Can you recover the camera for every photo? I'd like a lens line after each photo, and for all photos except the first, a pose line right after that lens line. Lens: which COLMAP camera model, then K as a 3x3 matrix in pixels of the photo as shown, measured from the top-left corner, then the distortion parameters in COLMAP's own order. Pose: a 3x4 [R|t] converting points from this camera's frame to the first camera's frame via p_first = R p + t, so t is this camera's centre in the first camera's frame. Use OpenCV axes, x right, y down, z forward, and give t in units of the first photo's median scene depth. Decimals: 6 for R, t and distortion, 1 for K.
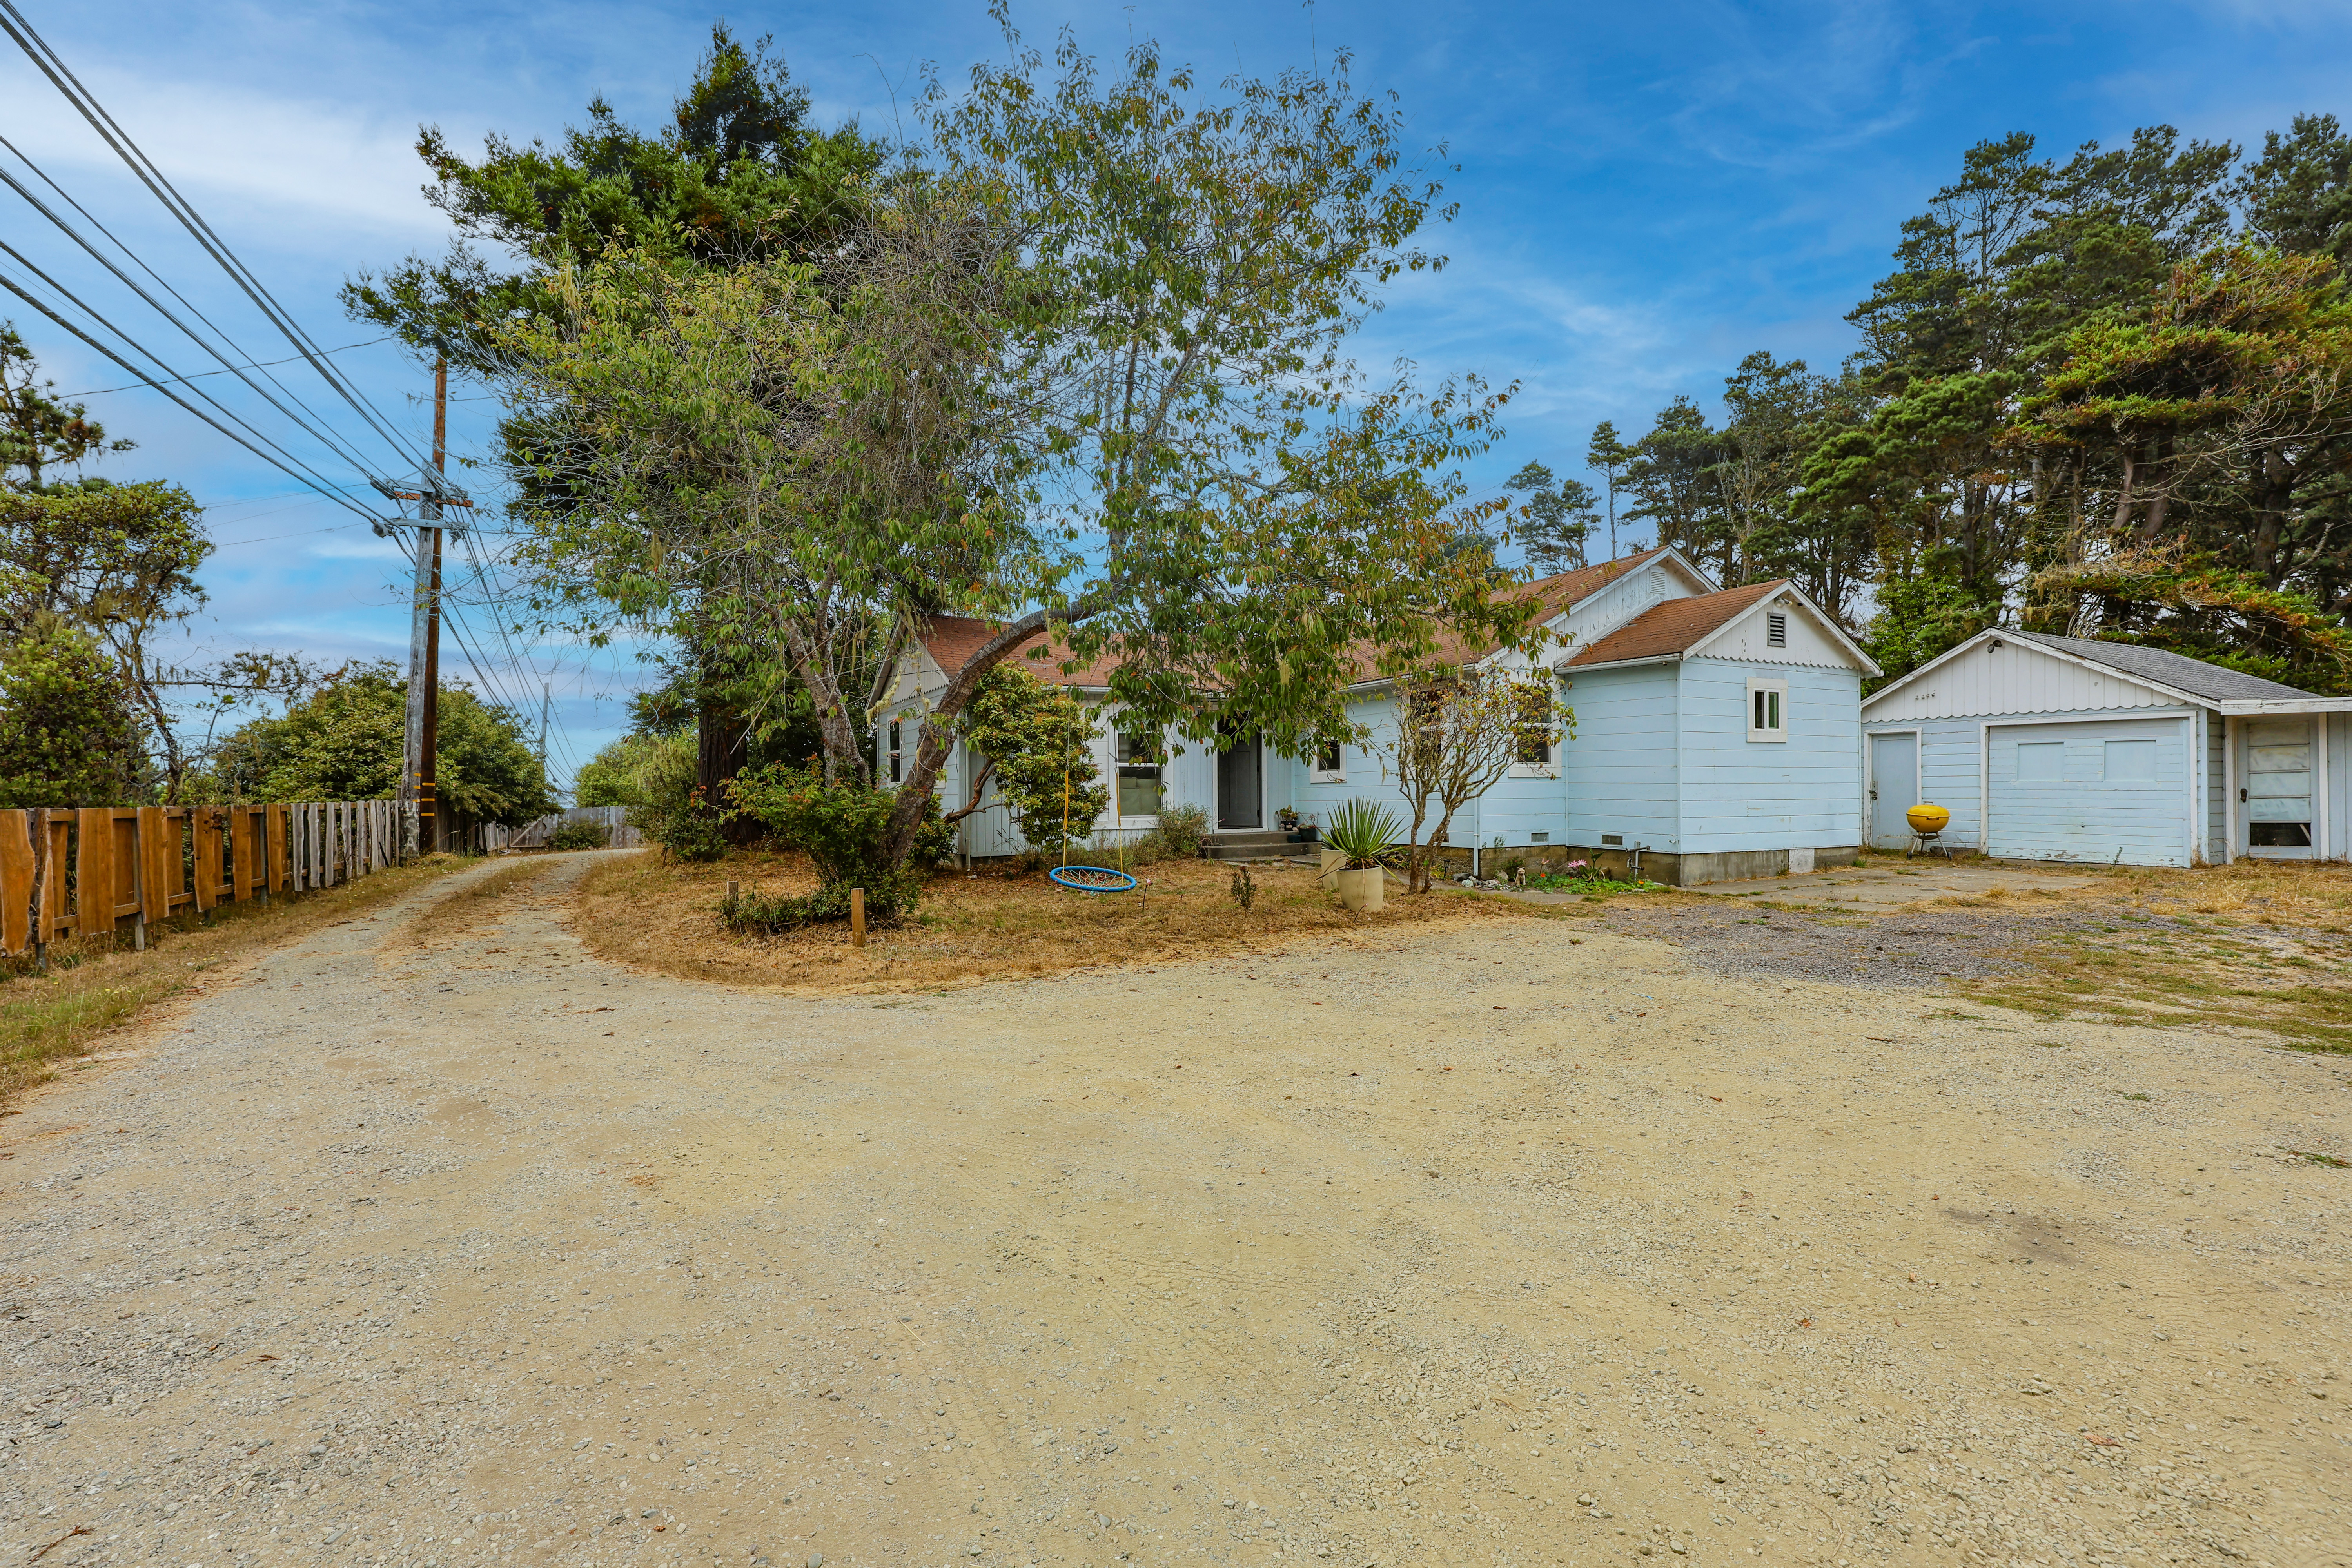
lens RADIAL K [[952.0, 0, 1176.0], [0, 952.0, 784.0], [0, 0, 1]] dist [-0.000244, -0.000188]
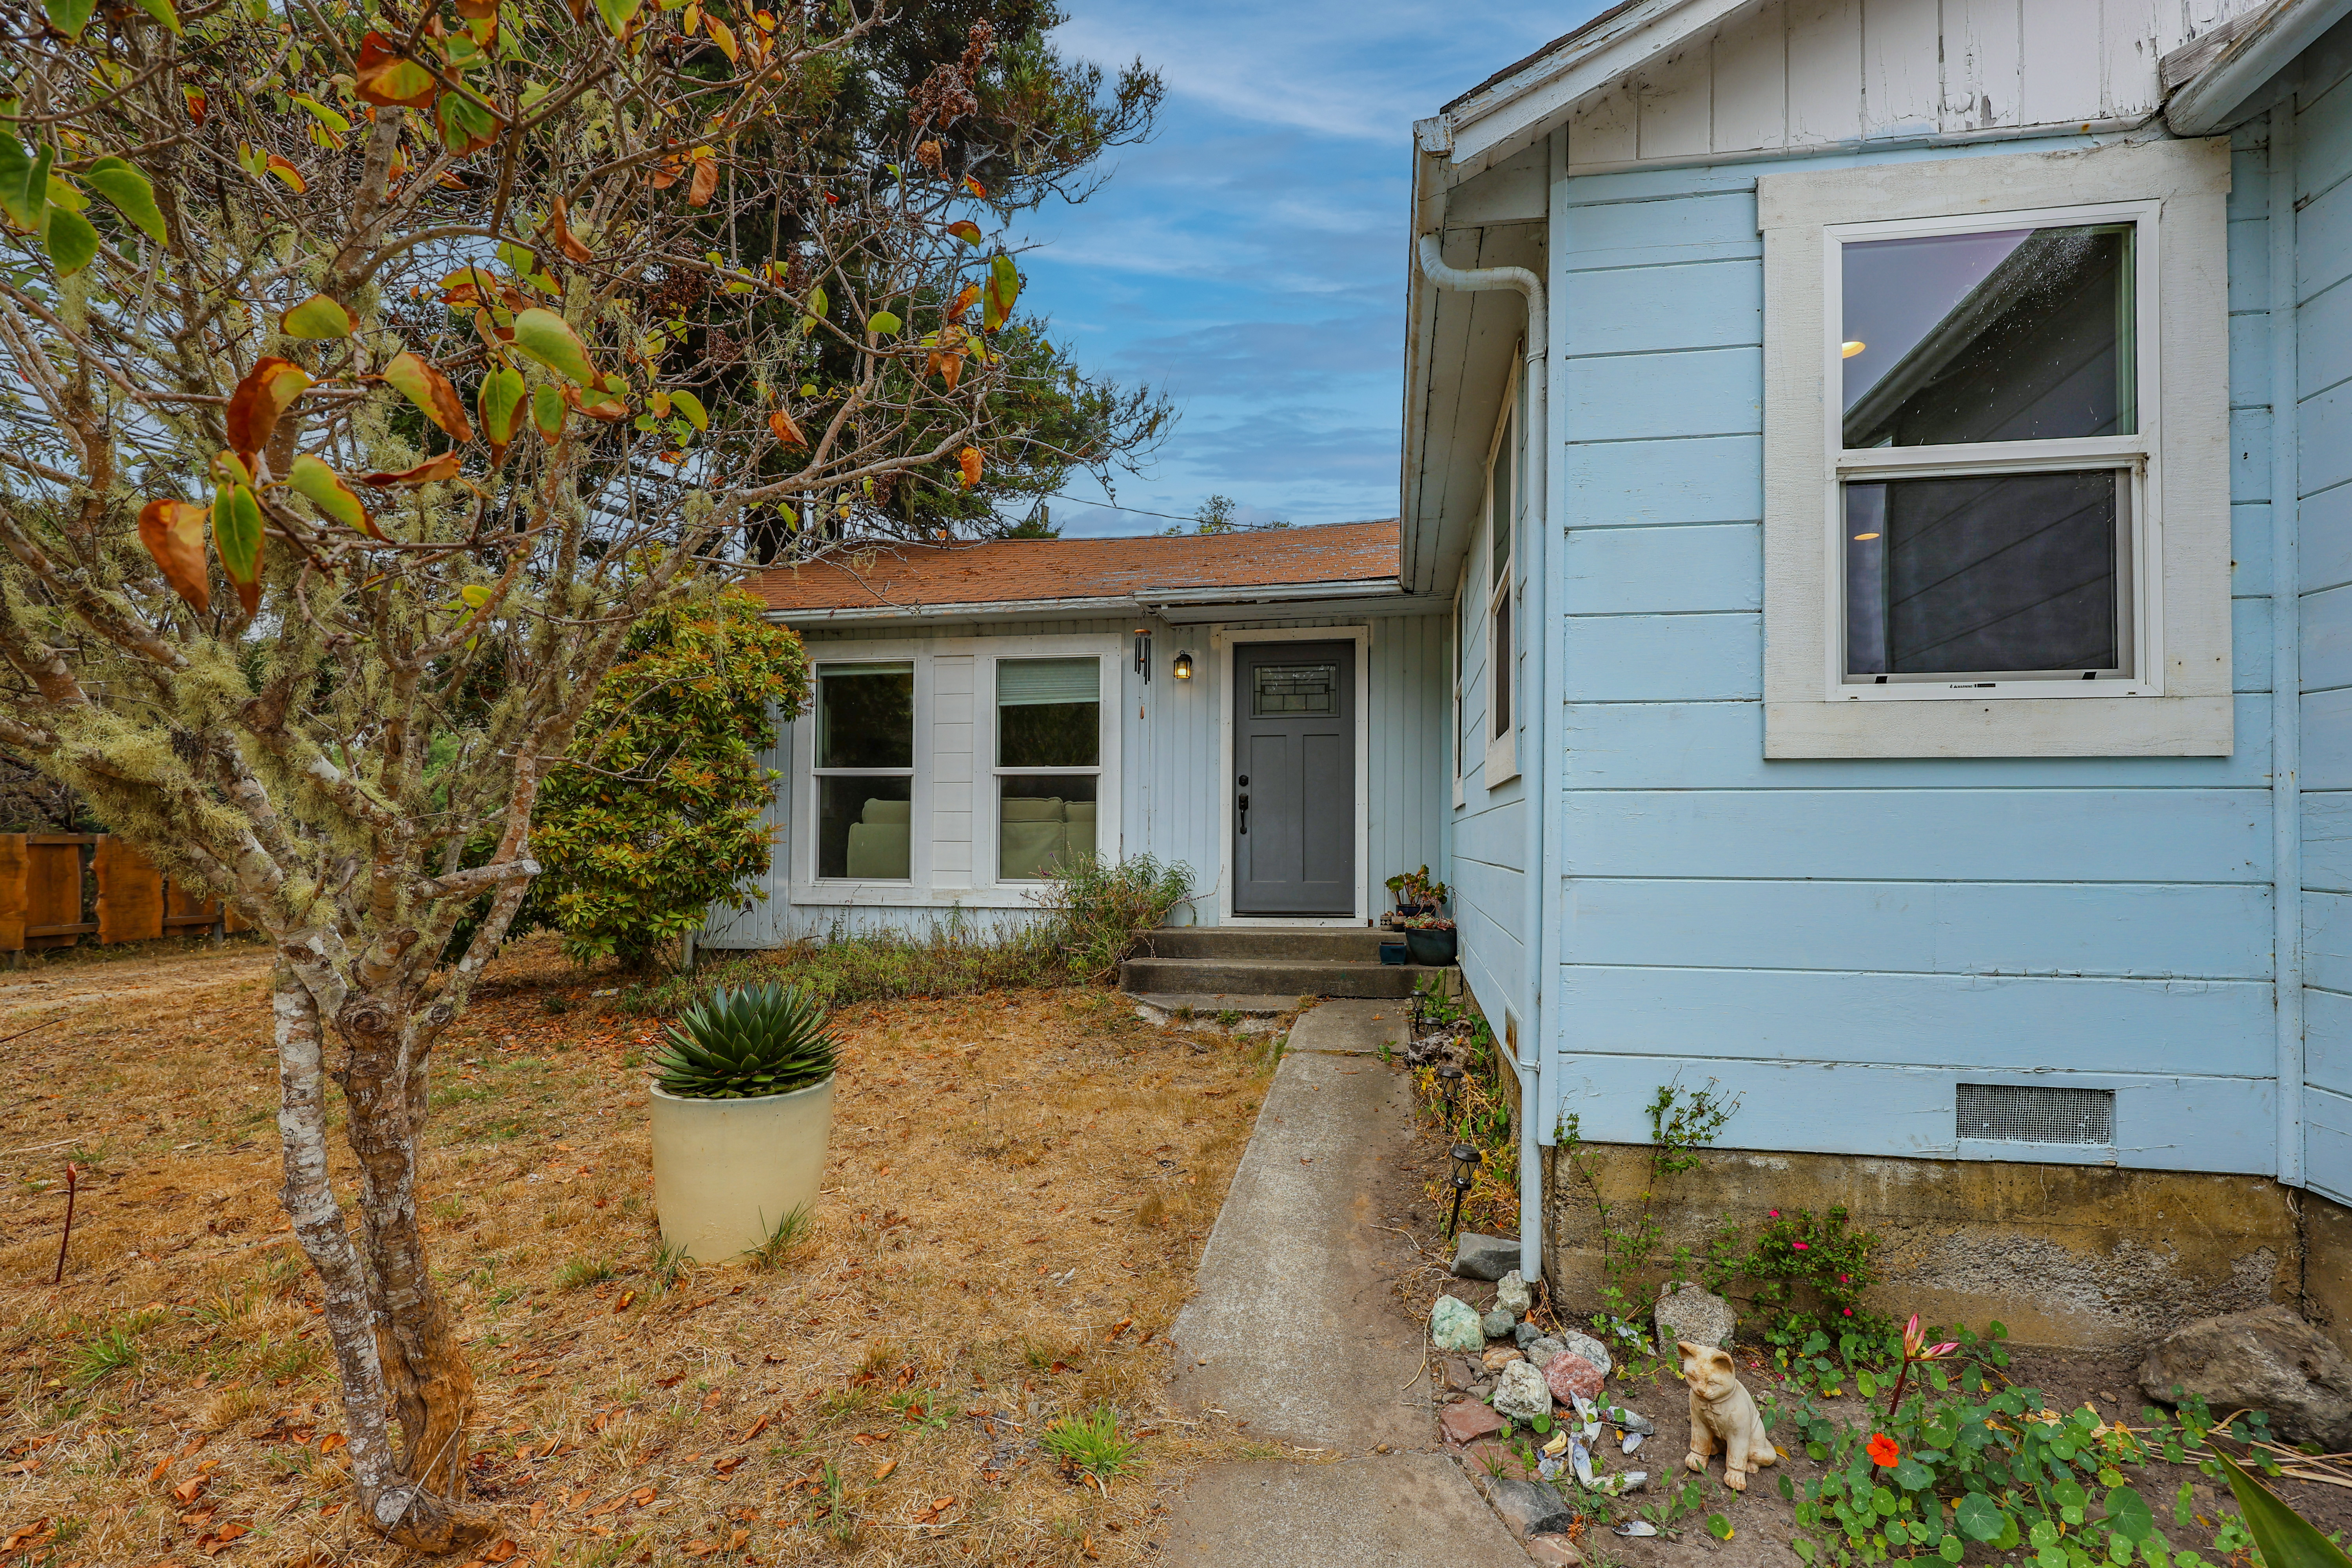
lens RADIAL K [[1036.9, 0, 1121.4], [0, 1036.9, 816.8], [0, 0, 1]] dist [-0.001258, -0.000373]
pose [[0.814027, -0.001950, -0.580823, 0.349139], [0.002395, 0.999997, -0.000001, 0.003009], [0.580821, -0.001390, 0.814030, 0.740784]]
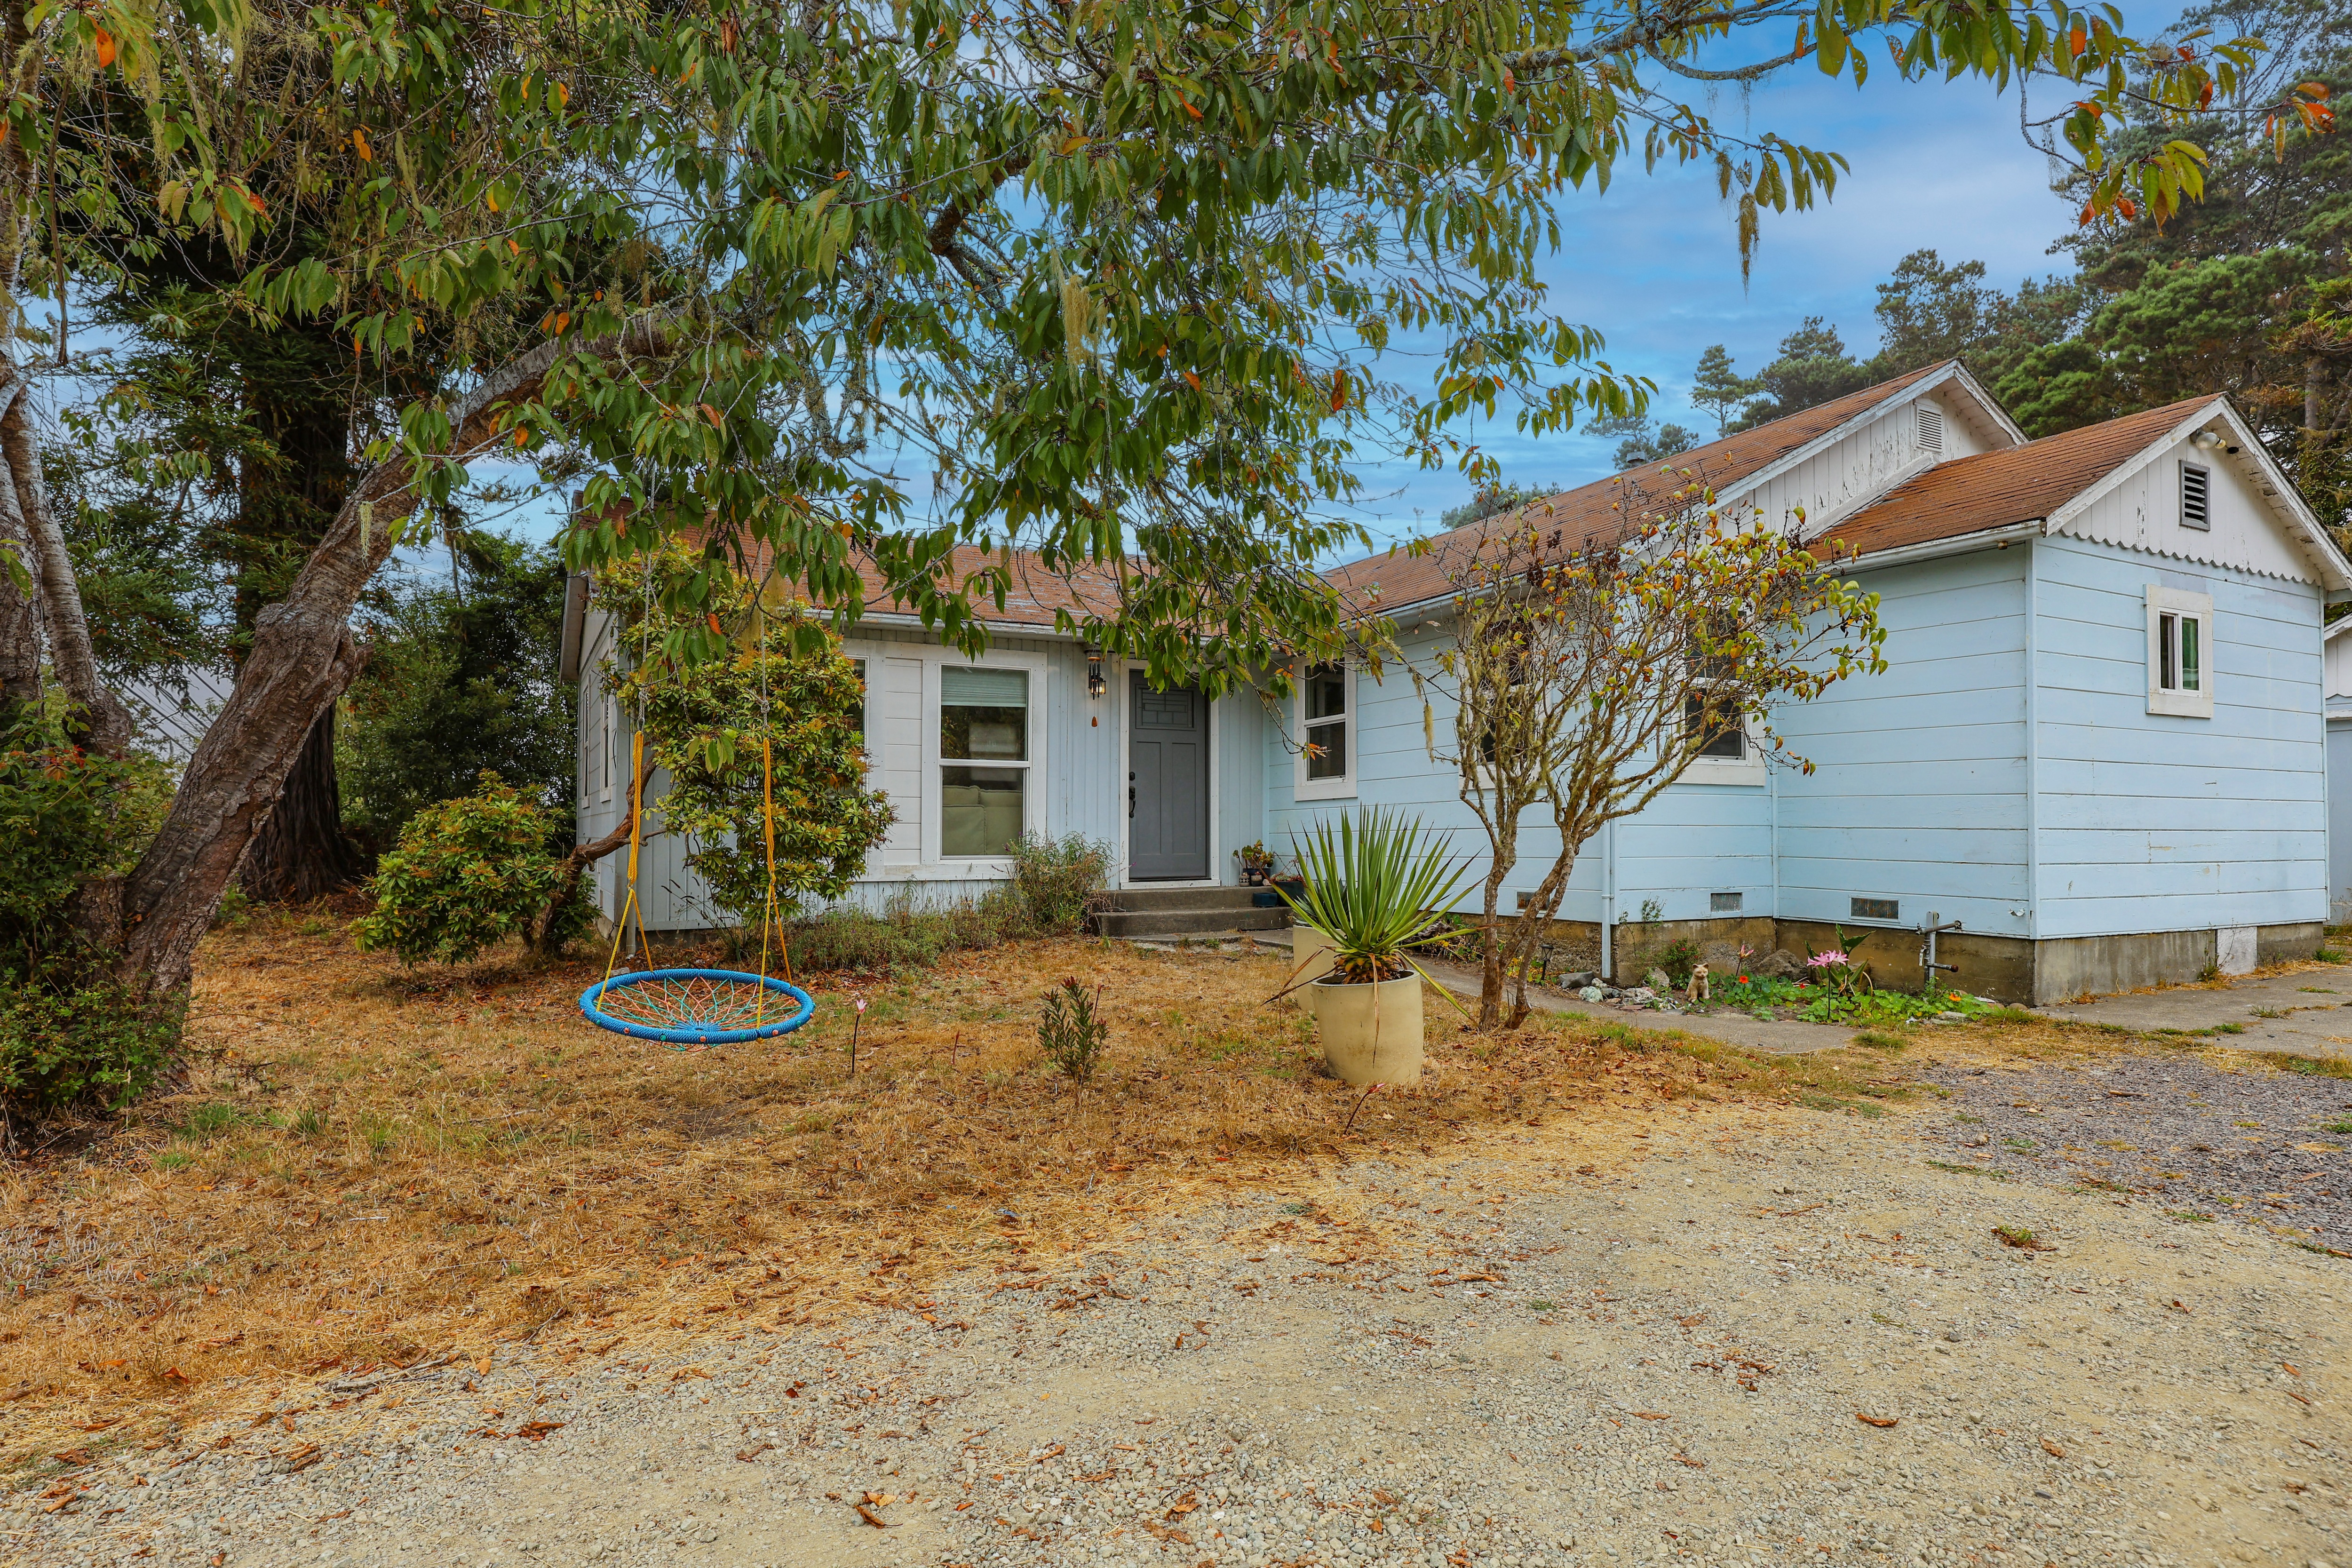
lens RADIAL K [[1272.4, 0, 1192.8], [0, 1272.4, 800.9], [0, 0, 1]] dist [-0.000743, 0.000671]
pose [[0.999306, 0.009016, 0.036129, 0.068598], [-0.008451, 0.999840, -0.015764, 0.014852], [-0.036265, 0.015447, 0.999223, 0.318853]]
